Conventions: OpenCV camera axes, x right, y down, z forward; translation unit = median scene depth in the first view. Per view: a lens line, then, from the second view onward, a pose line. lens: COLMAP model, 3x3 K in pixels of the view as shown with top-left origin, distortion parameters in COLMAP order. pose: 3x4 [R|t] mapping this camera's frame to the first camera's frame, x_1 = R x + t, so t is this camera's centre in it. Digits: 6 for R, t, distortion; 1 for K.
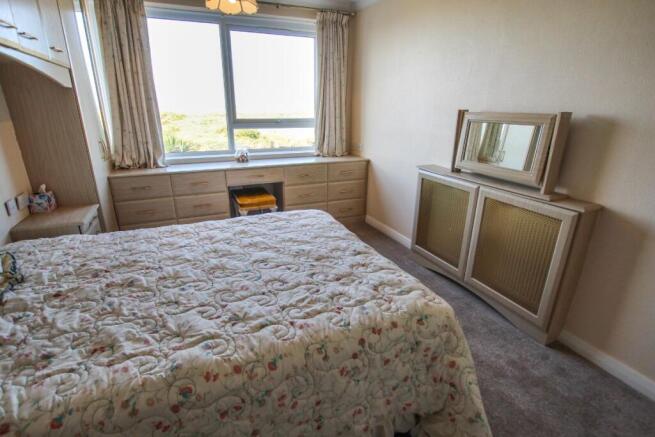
lens RADIAL K [[329.4, 0, 324.9], [0, 329.4, 222.1], [0, 0, 1]] dist [-0.021424, 0.000726]
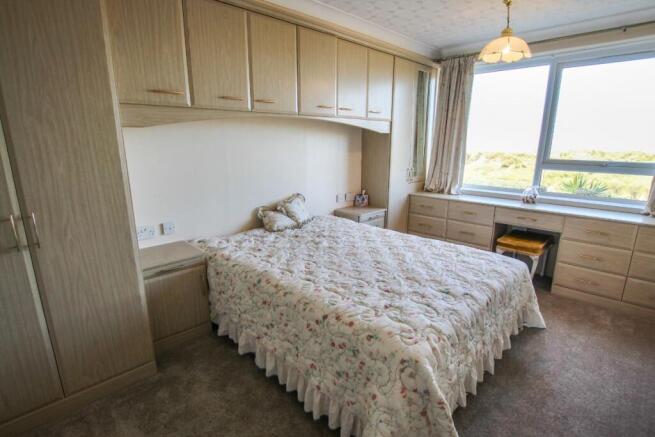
lens RADIAL K [[329.4, 0, 324.9], [0, 329.4, 222.1], [0, 0, 1]] dist [-0.021424, 0.000726]
pose [[0.359806, 0.214476, -0.908042, 0.813372], [-0.308617, 0.945798, 0.101106, -0.090709], [0.880508, 0.243859, 0.406495, 0.229719]]
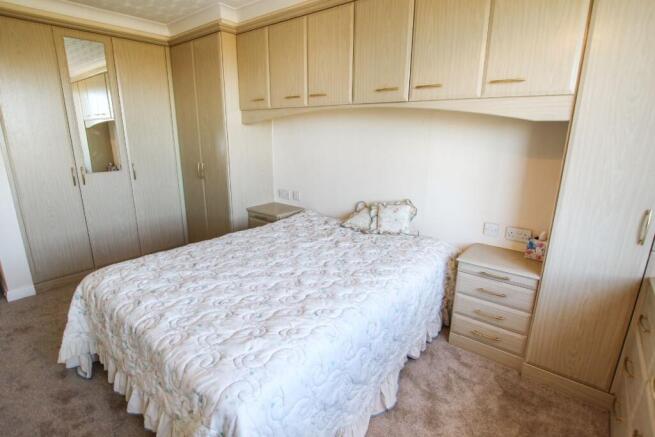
lens RADIAL K [[329.4, 0, 324.9], [0, 329.4, 222.1], [0, 0, 1]] dist [-0.021424, 0.000726]
pose [[-0.888236, 0.107649, -0.446597, 0.050207], [-0.166547, 0.830558, 0.531446, -0.657707], [0.428134, 0.546429, -0.719803, 1.782709]]
